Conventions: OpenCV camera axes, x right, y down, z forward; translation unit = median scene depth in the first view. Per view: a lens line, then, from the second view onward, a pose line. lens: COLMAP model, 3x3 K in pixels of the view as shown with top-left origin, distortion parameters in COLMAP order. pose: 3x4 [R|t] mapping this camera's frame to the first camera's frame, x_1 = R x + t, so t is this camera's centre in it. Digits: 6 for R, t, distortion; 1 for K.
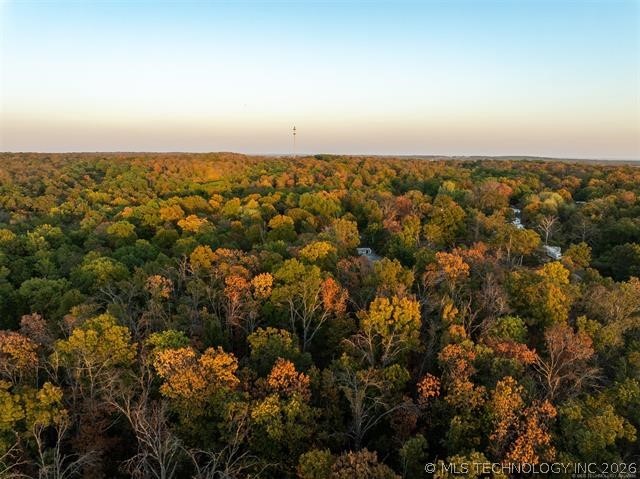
lens RADIAL K [[457.6, 0, 320.0], [0, 457.6, 239.5], [0, 0, 1]] dist [-0.050511, 0.027259]
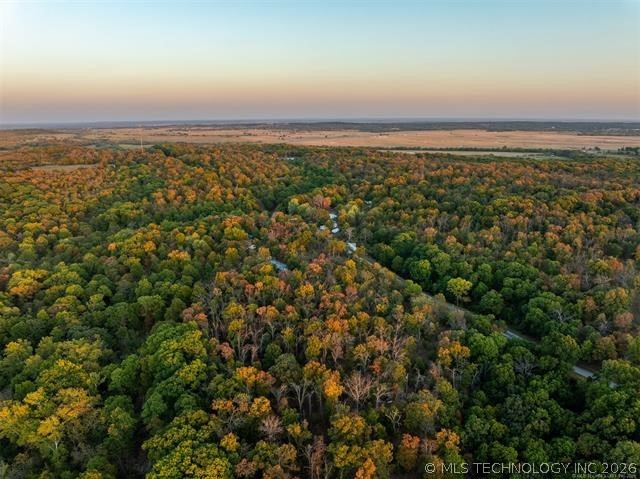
lens RADIAL K [[457.6, 0, 320.0], [0, 457.6, 239.5], [0, 0, 1]] dist [-0.050511, 0.027259]
pose [[0.926648, -0.111902, 0.358889, -0.907261], [0.081722, 0.991802, 0.098239, -0.525770], [-0.366940, -0.061704, 0.928196, -2.160154]]
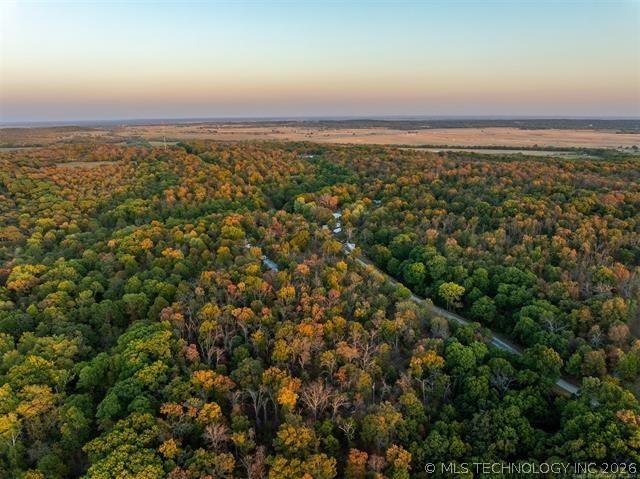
lens RADIAL K [[457.6, 0, 320.0], [0, 457.6, 239.5], [0, 0, 1]] dist [-0.050511, 0.027259]
pose [[0.950312, -0.098372, 0.295349, -0.551784], [0.072250, 0.992549, 0.098118, -0.515456], [-0.302800, -0.071904, 0.950338, -2.197200]]
